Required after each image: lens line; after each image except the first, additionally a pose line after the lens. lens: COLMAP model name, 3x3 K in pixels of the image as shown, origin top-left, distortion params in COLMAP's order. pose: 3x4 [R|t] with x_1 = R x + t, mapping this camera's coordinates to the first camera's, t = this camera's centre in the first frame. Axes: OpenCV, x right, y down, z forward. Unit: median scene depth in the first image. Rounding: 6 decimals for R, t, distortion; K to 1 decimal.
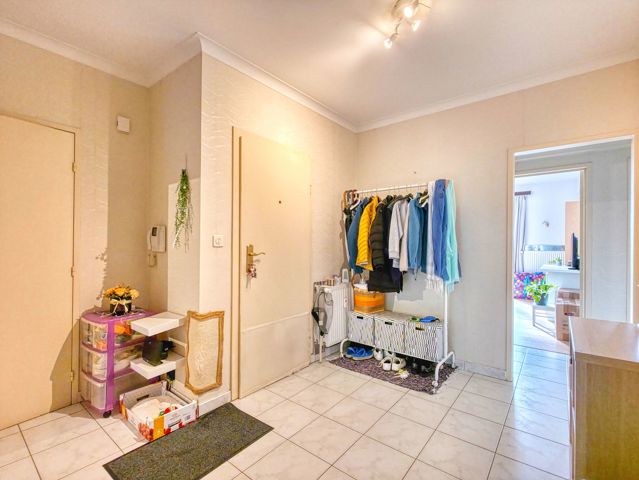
lens RADIAL K [[301.8, 0, 317.3], [0, 301.8, 239.7], [0, 0, 1]] dist [-0.001175, 0.000190]
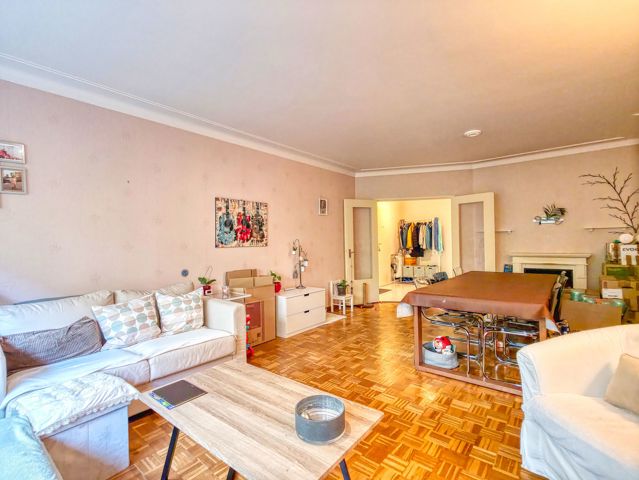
lens RADIAL K [[301.8, 0, 320.8], [0, 301.8, 241.6], [0, 0, 1]] dist [-0.001175, 0.000190]
pose [[0.999678, -0.024392, 0.006958, -0.699722], [0.024364, 0.999695, 0.004071, -0.002901], [-0.007055, -0.003900, 0.999968, -1.823844]]
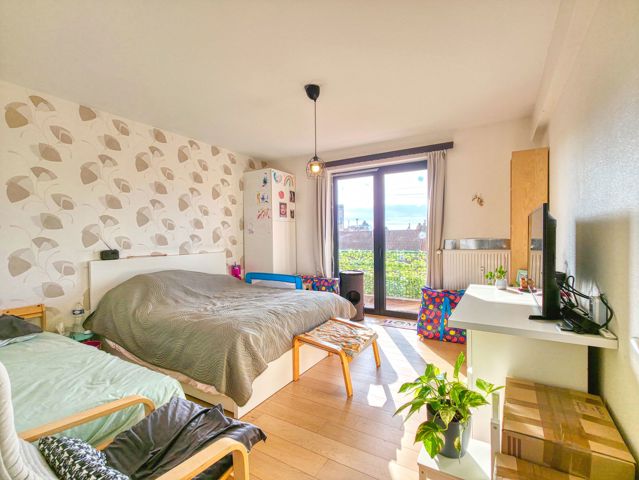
lens RADIAL K [[301.8, 0, 321.1], [0, 301.8, 242.1], [0, 0, 1]] dist [-0.001175, 0.000190]
pose [[0.988713, -0.011585, 0.149371, 0.297887], [0.009885, 0.999878, 0.012116, 0.009719], [-0.149493, -0.010502, 0.988707, 0.378017]]
